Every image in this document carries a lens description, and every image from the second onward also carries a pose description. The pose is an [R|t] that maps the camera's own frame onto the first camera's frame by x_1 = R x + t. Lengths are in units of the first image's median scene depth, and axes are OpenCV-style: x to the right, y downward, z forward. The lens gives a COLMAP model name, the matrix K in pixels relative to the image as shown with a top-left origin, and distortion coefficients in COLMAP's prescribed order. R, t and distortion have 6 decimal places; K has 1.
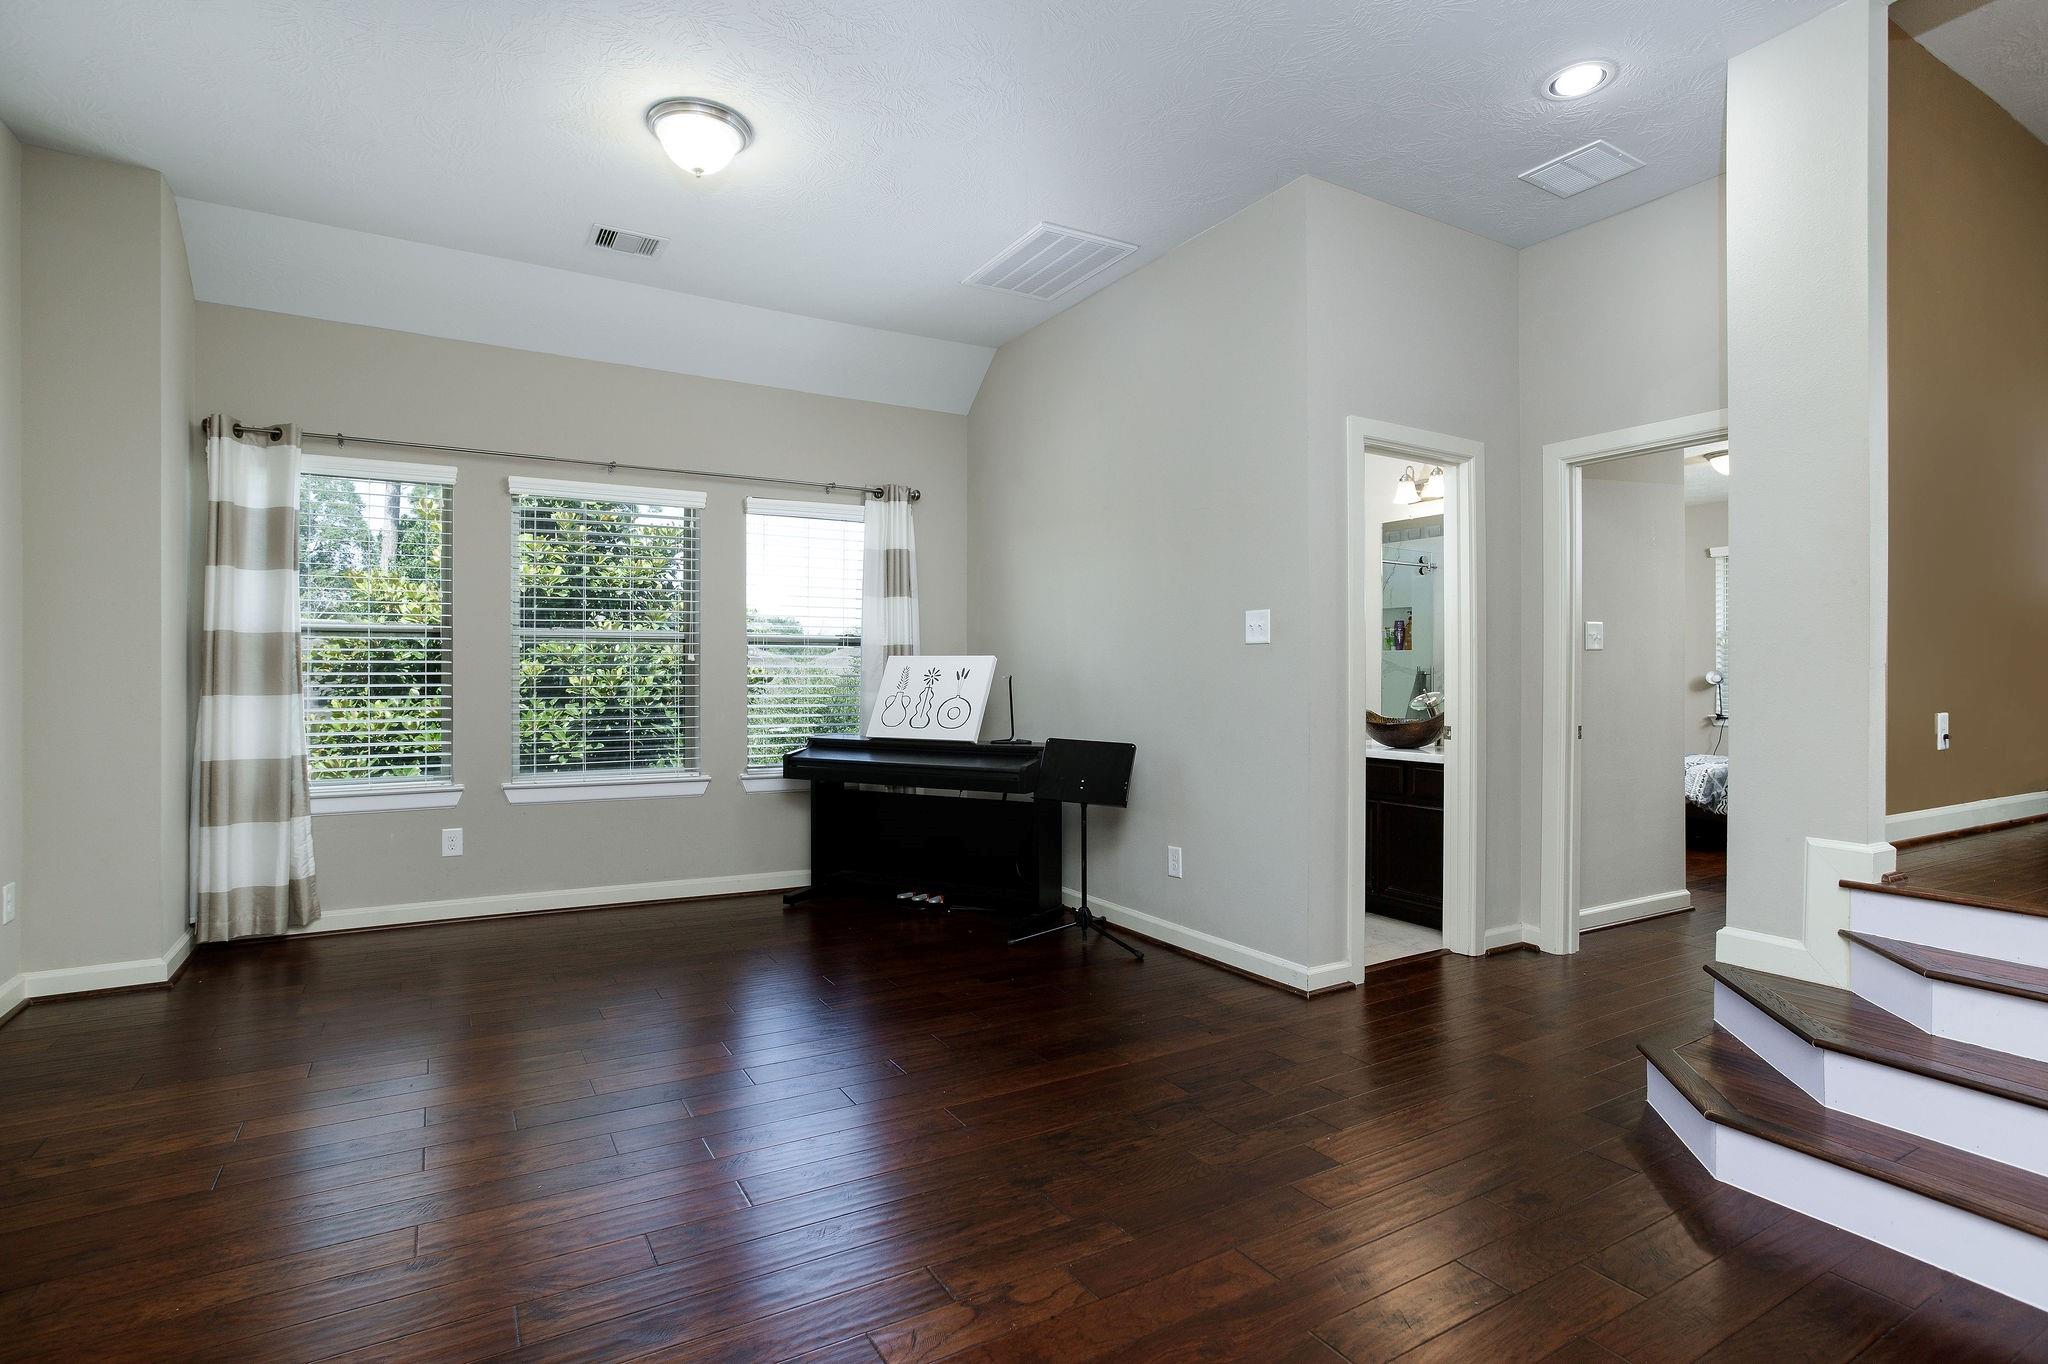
lens RADIAL K [[986.5, 0, 1035.4], [0, 986.5, 671.1], [0, 0, 1]] dist [-0.028099, 0.003595]
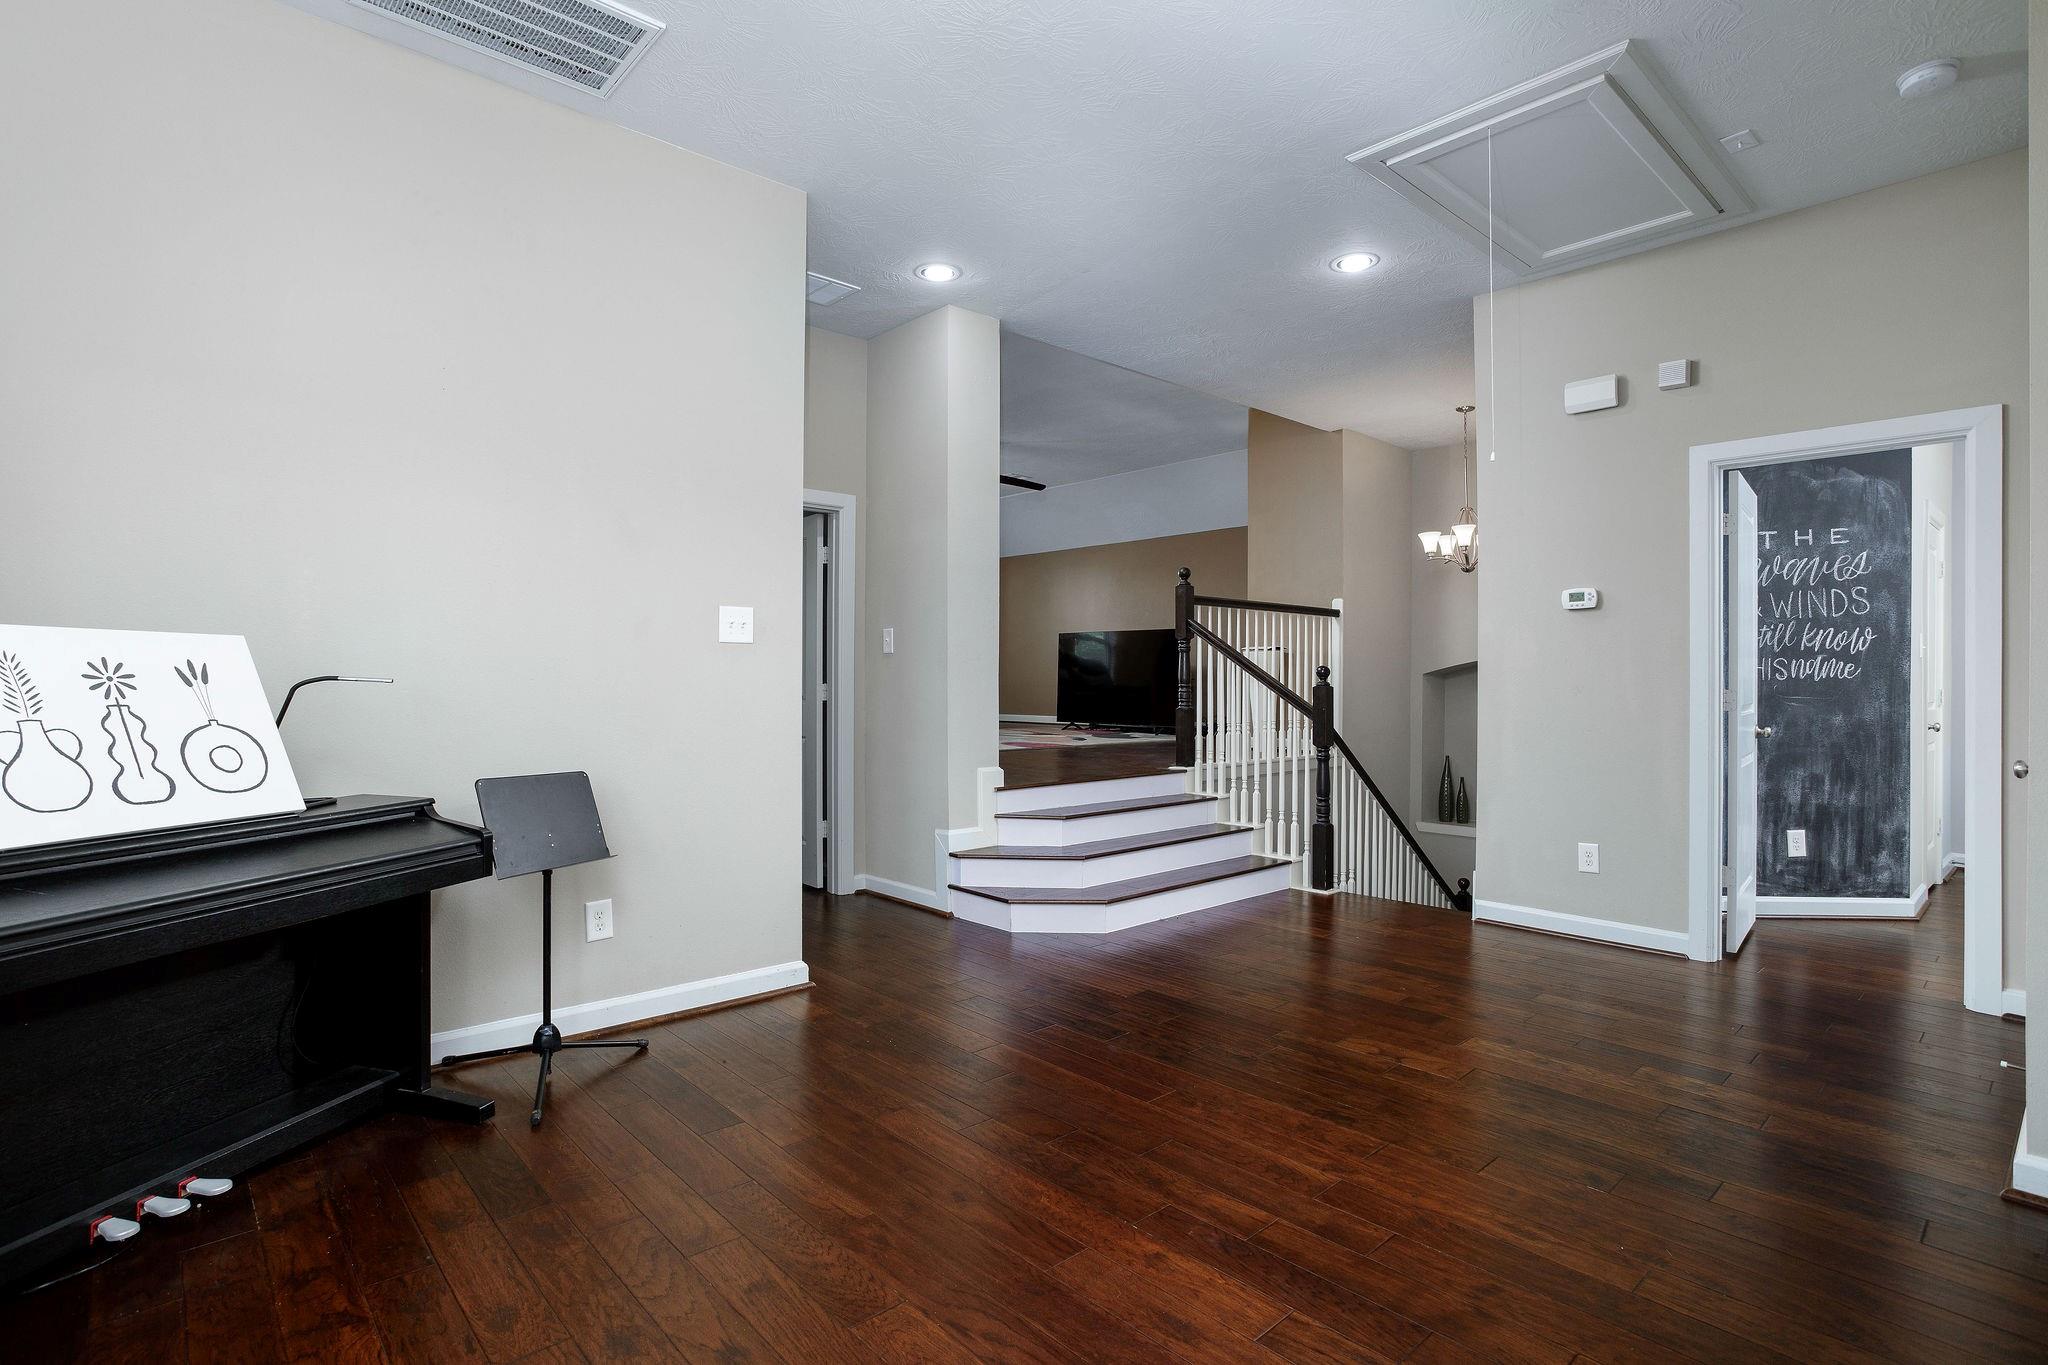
lens RADIAL K [[986.5, 0, 1038.3], [0, 986.5, 686.4], [0, 0, 1]] dist [-0.028099, 0.003595]
pose [[-0.195472, -0.006850, 0.980685, -0.721287], [-0.005429, 0.999968, 0.005902, 0.005999], [-0.980694, -0.004170, -0.195503, 0.887079]]
